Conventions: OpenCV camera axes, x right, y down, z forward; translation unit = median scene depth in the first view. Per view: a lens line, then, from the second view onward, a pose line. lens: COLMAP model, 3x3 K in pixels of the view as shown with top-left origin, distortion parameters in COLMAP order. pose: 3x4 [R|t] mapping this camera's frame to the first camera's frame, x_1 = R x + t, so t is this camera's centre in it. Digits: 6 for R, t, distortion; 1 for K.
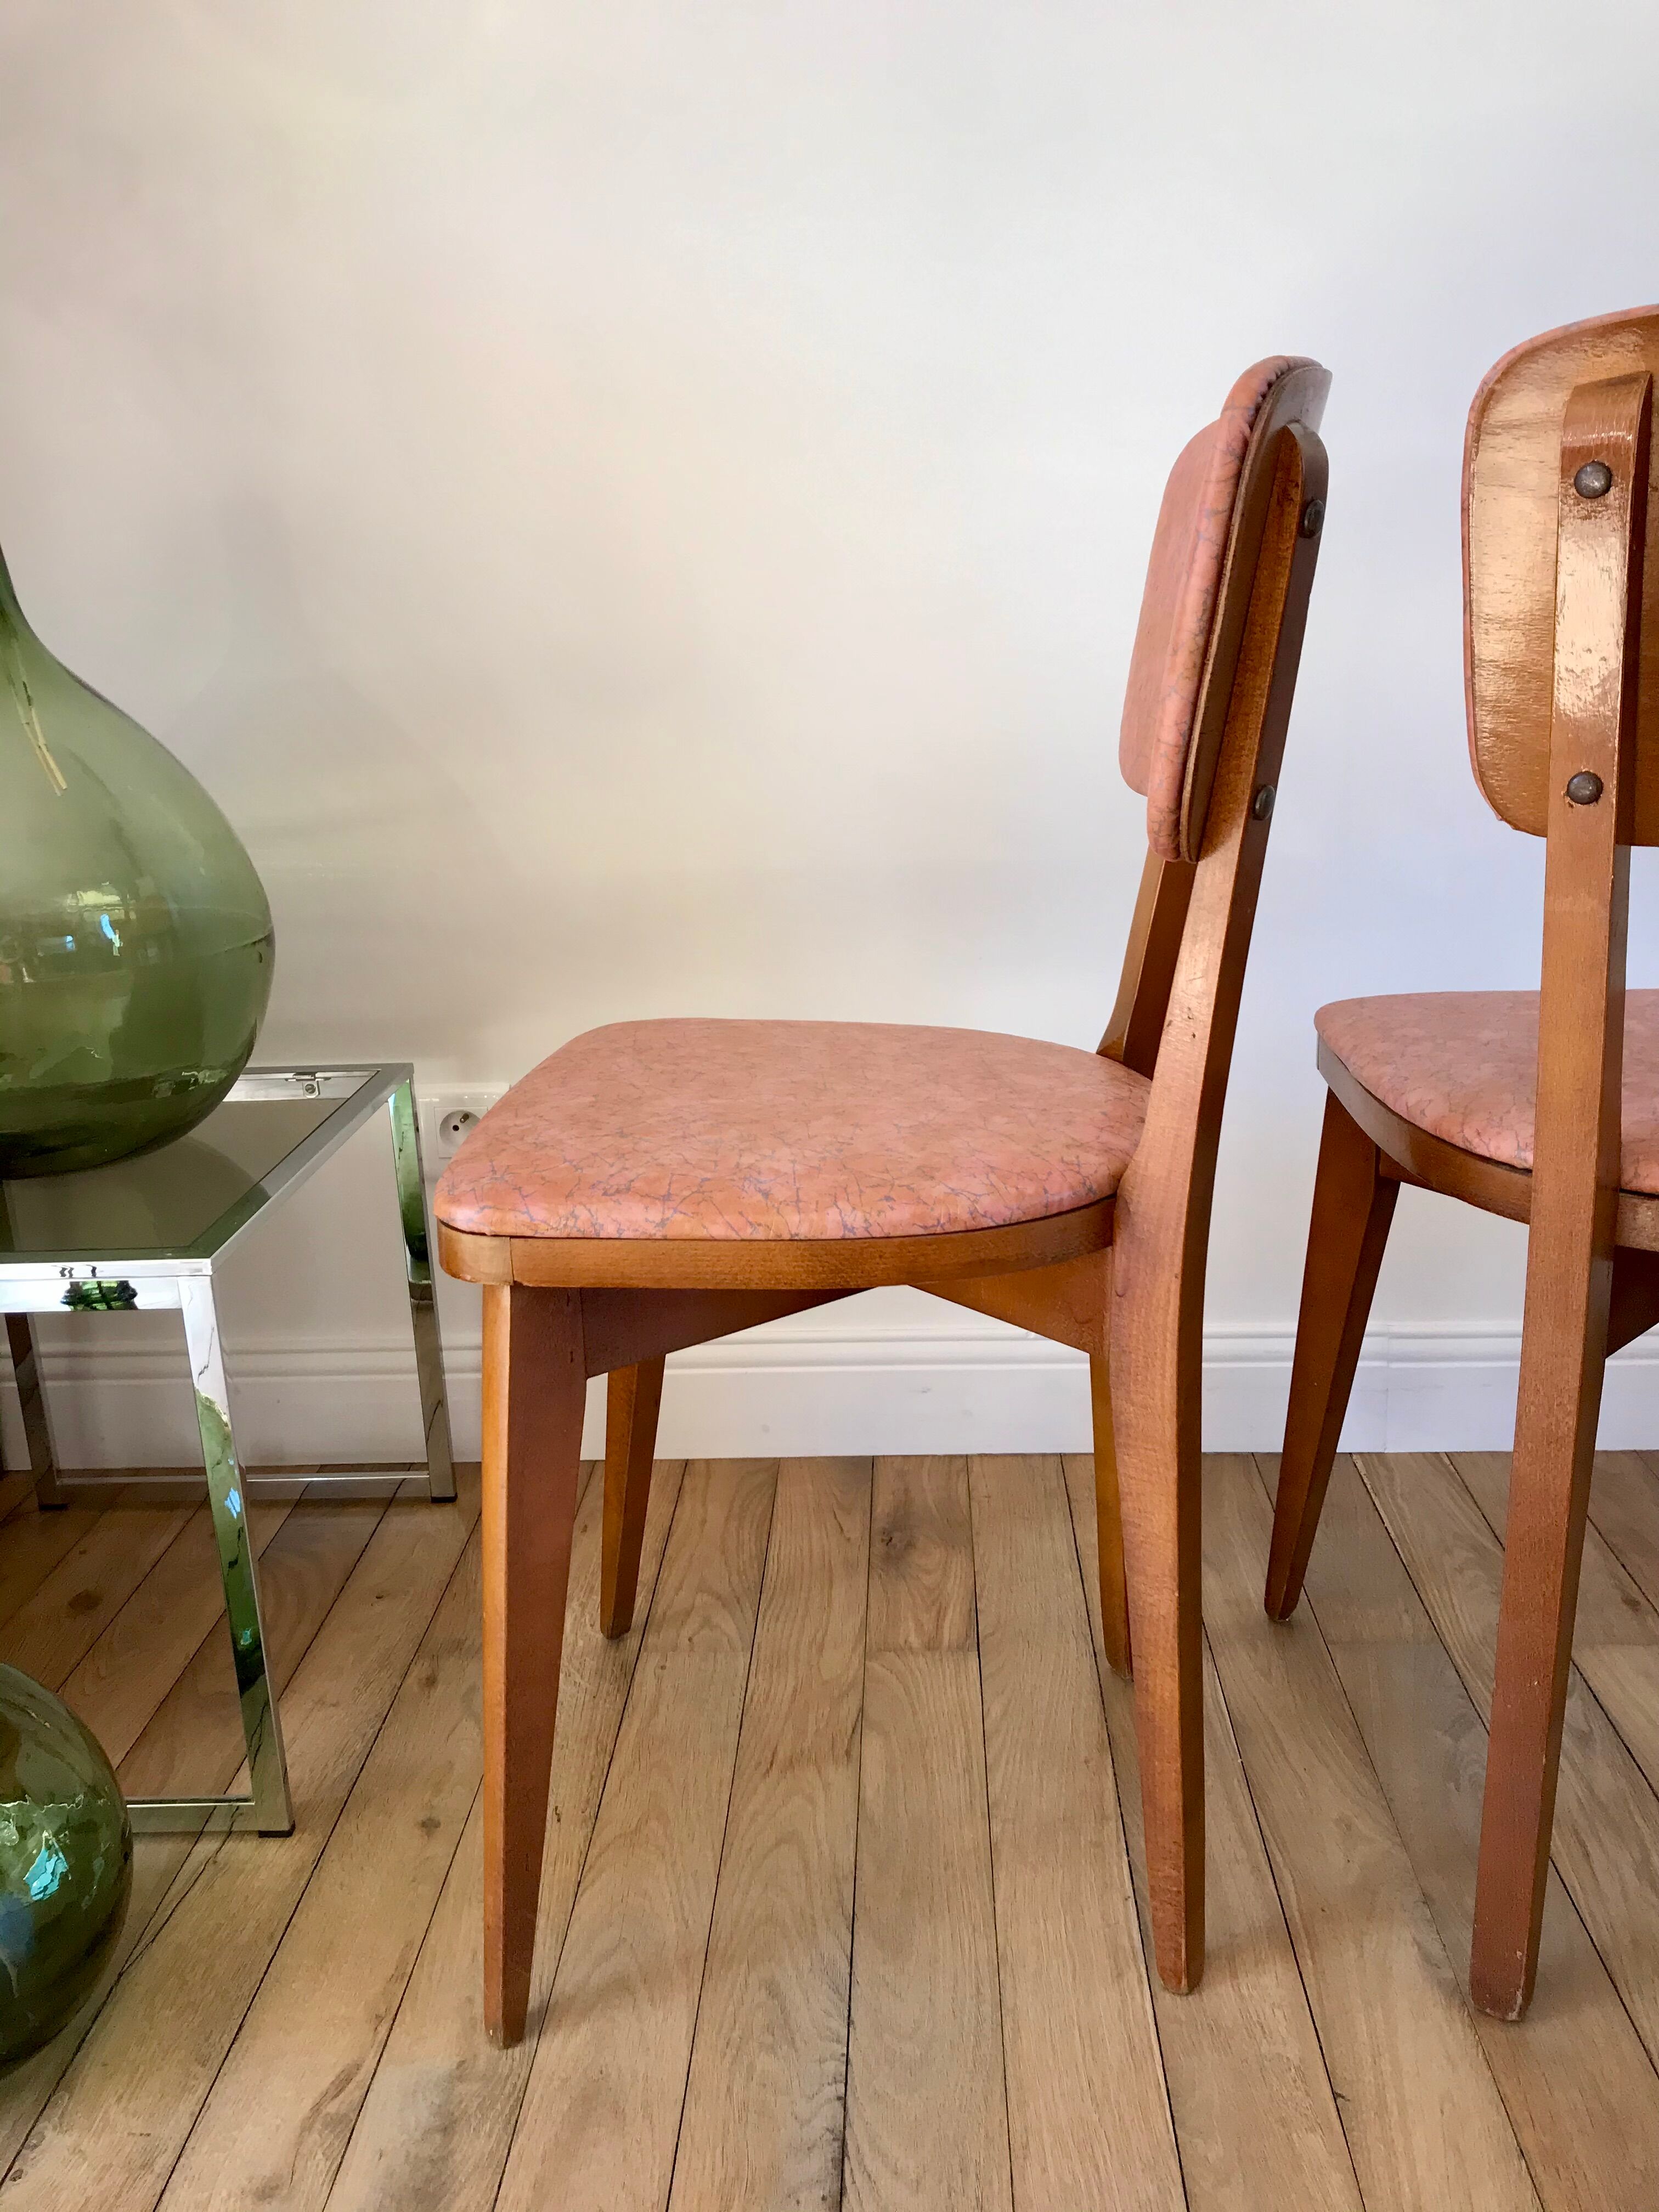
lens RADIAL K [[1810.4, 0, 835.4], [0, 1810.4, 1082.5], [0, 0, 1]] dist [0.026240, -0.013046]
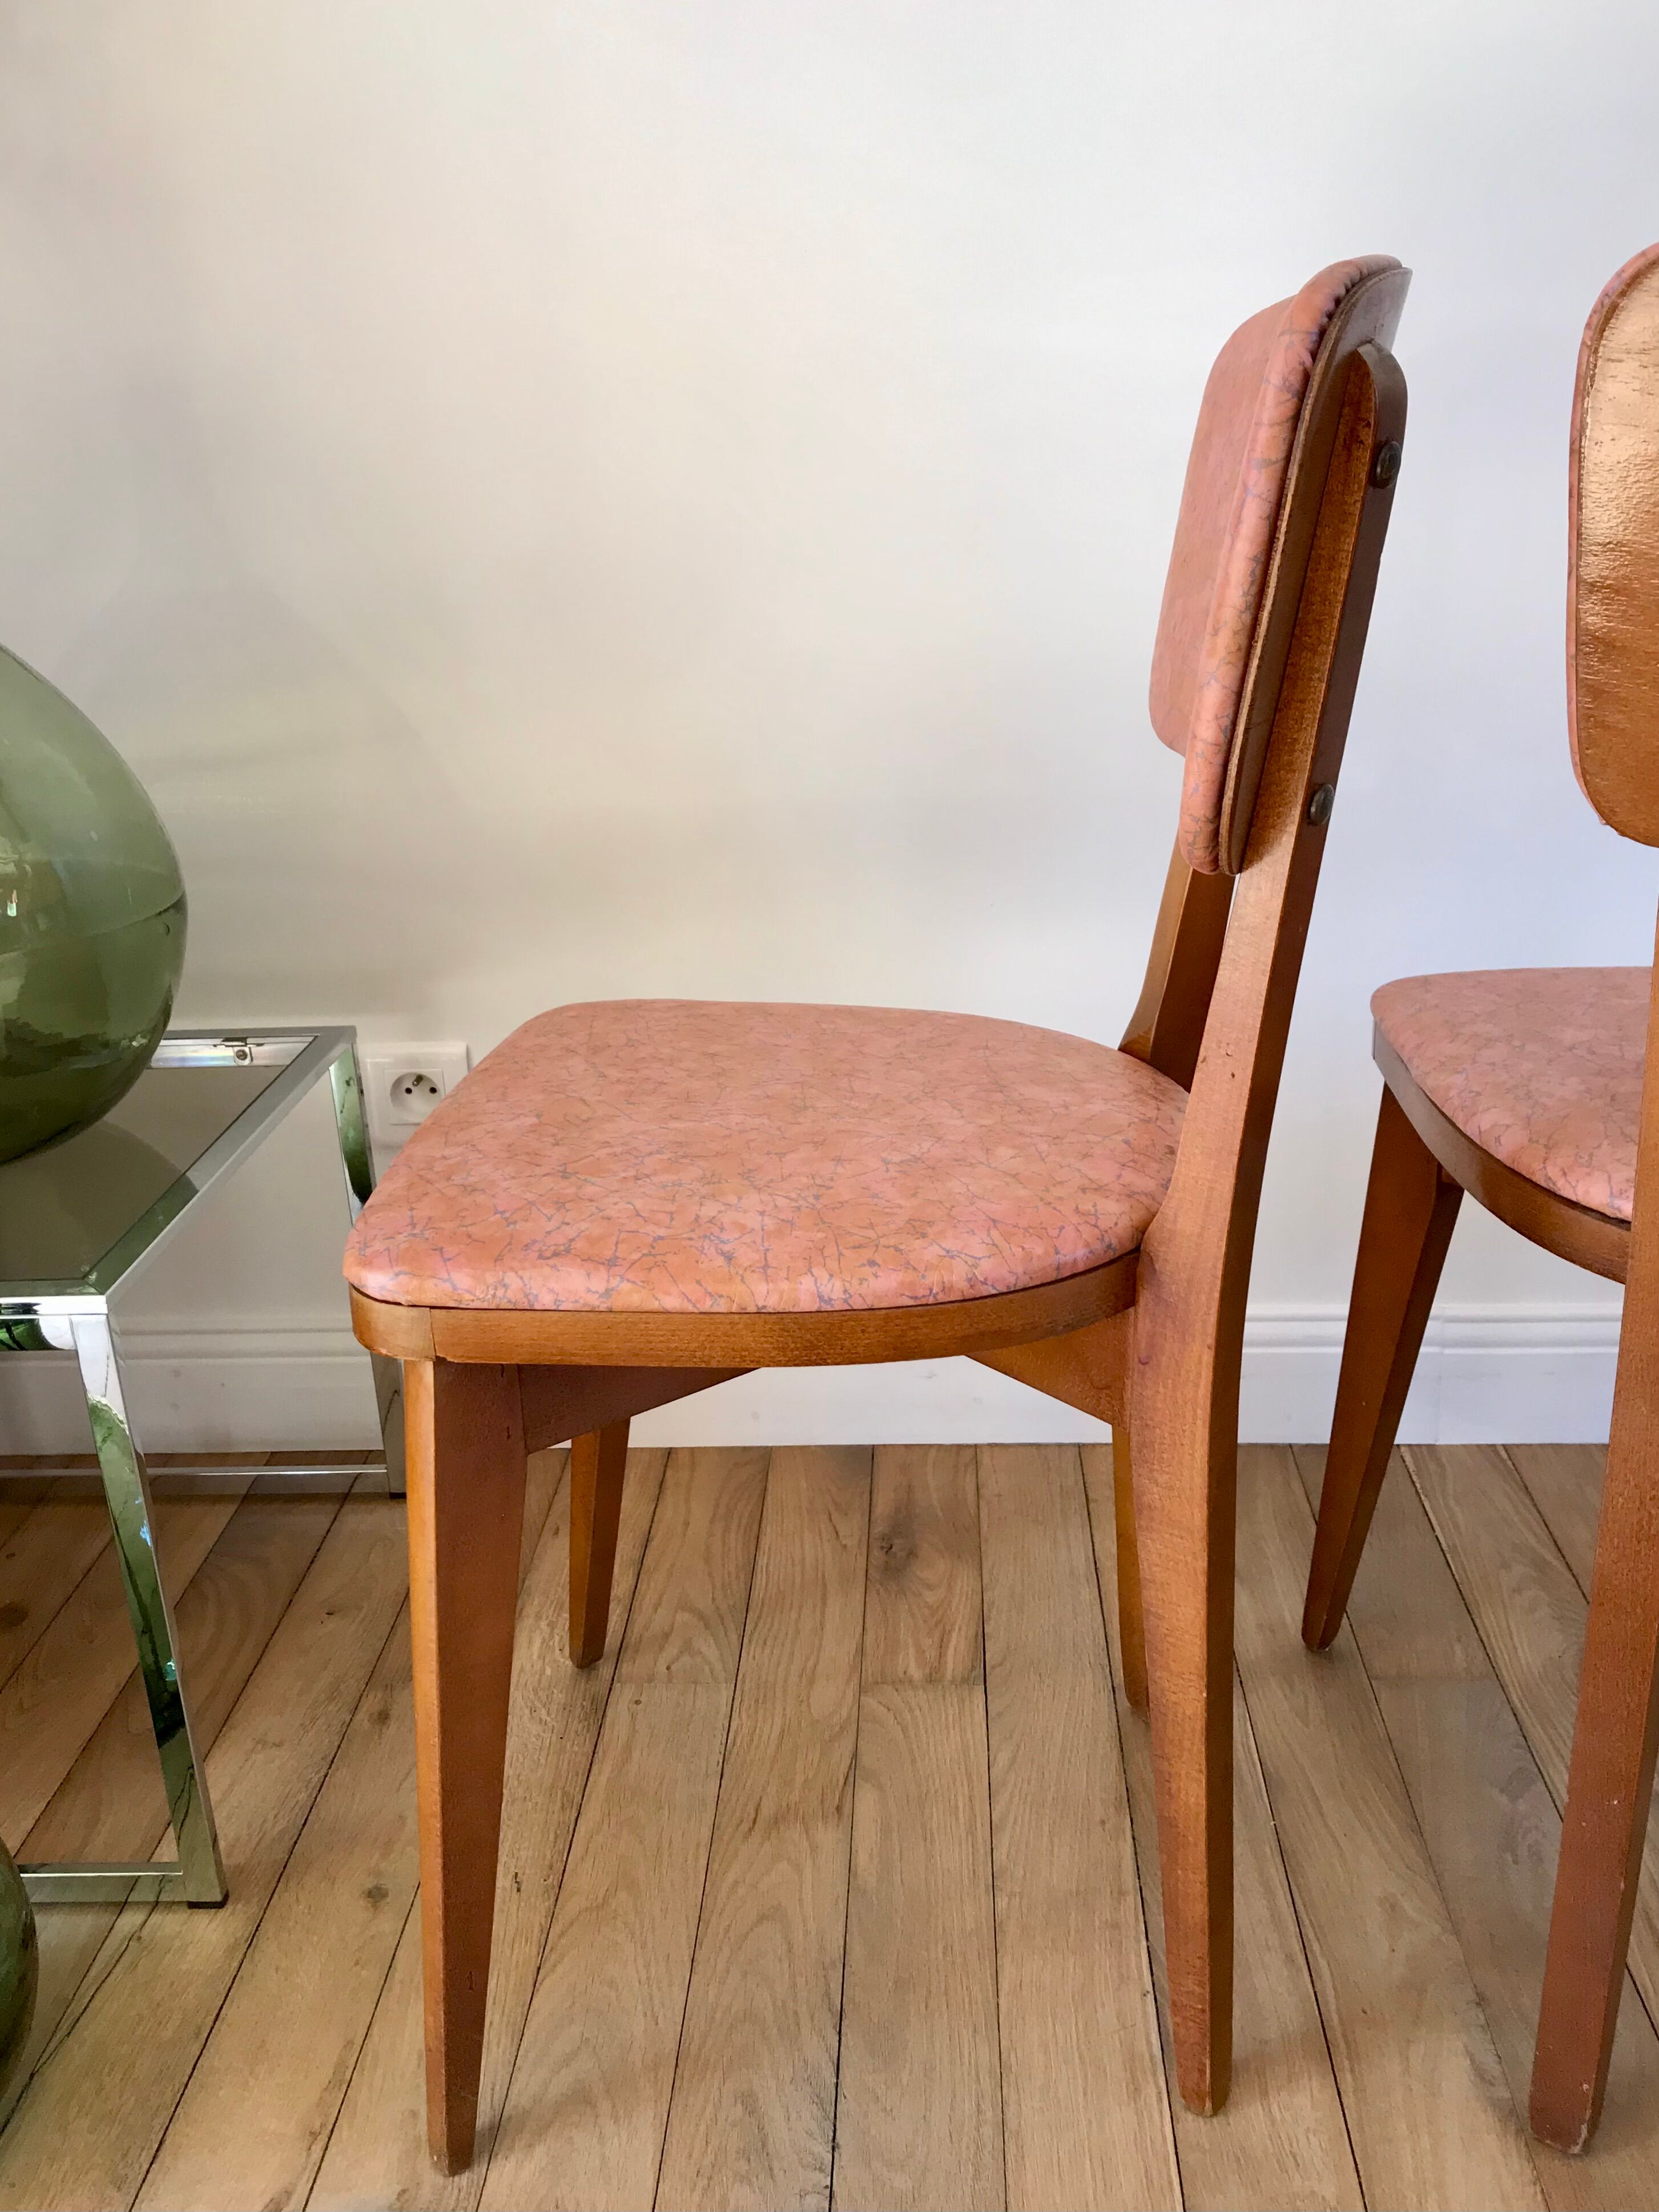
lens RADIAL K [[1859.1, 0, 830.8], [0, 1859.1, 1088.6], [0, 0, 1]] dist [0.025007, -0.002368]
pose [[0.999920, -0.001237, -0.012618, 0.016033], [0.002194, 0.997099, 0.076080, -0.064440], [0.012487, -0.076102, 0.997022, 0.103558]]
